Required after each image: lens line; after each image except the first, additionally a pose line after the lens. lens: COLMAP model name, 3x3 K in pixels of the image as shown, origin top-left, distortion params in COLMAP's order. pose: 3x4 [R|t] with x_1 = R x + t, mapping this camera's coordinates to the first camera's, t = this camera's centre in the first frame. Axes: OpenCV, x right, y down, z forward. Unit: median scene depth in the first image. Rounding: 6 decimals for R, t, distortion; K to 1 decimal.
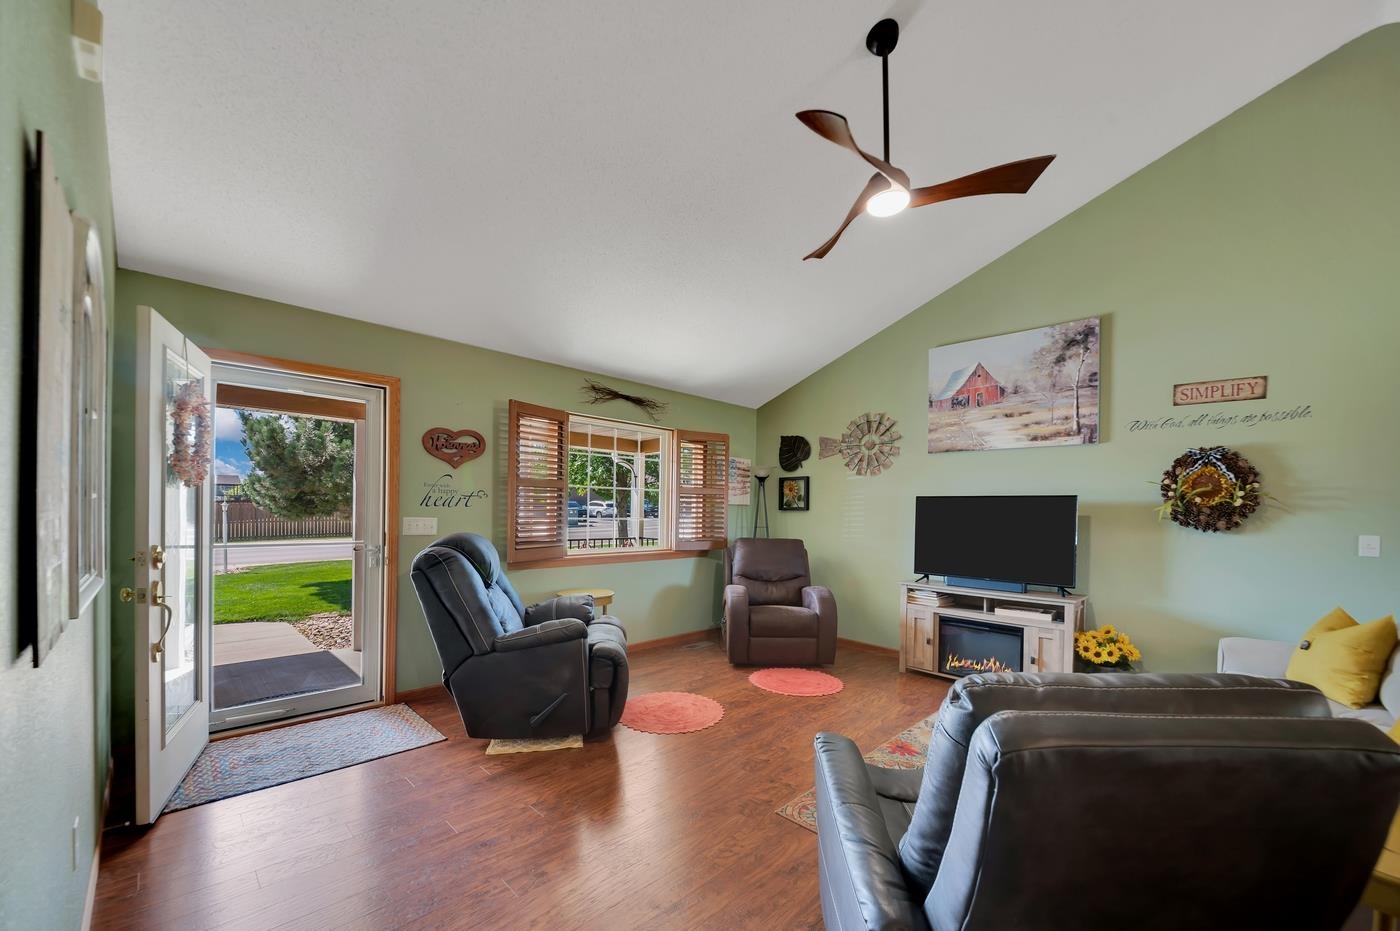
lens RADIAL K [[572.0, 0, 698.5], [0, 572.0, 505.3], [0, 0, 1]] dist [-0.000031, -0.000064]
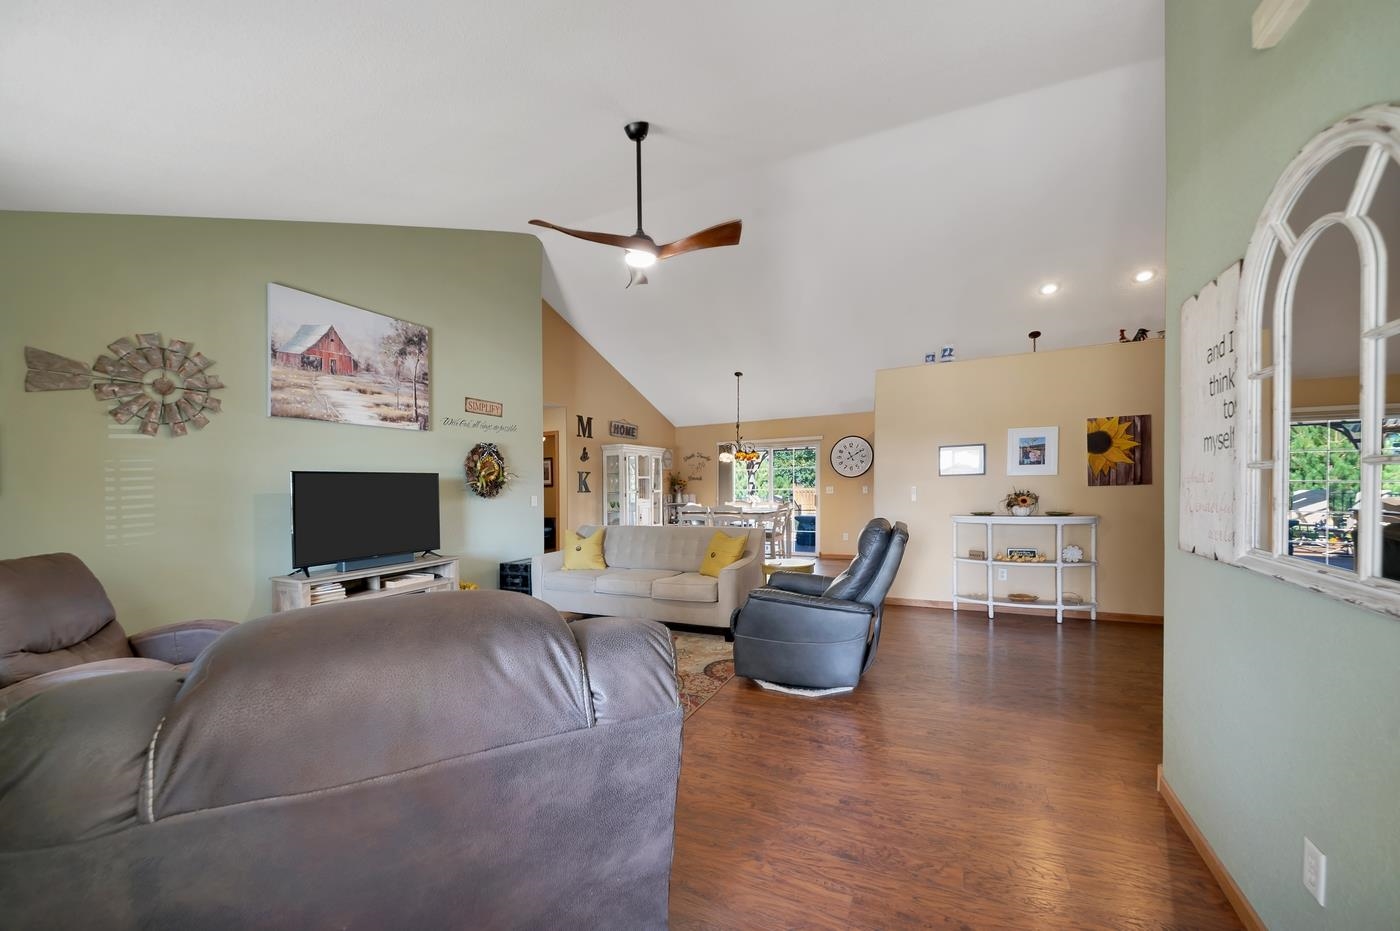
lens RADIAL K [[572.0, 0, 698.1], [0, 572.0, 477.0], [0, 0, 1]] dist [-0.000031, -0.000064]
pose [[-0.373126, -0.008859, 0.927739, -0.617608], [-0.011145, 0.999925, 0.005066, -0.020047], [-0.927714, -0.008449, -0.373196, 0.851018]]
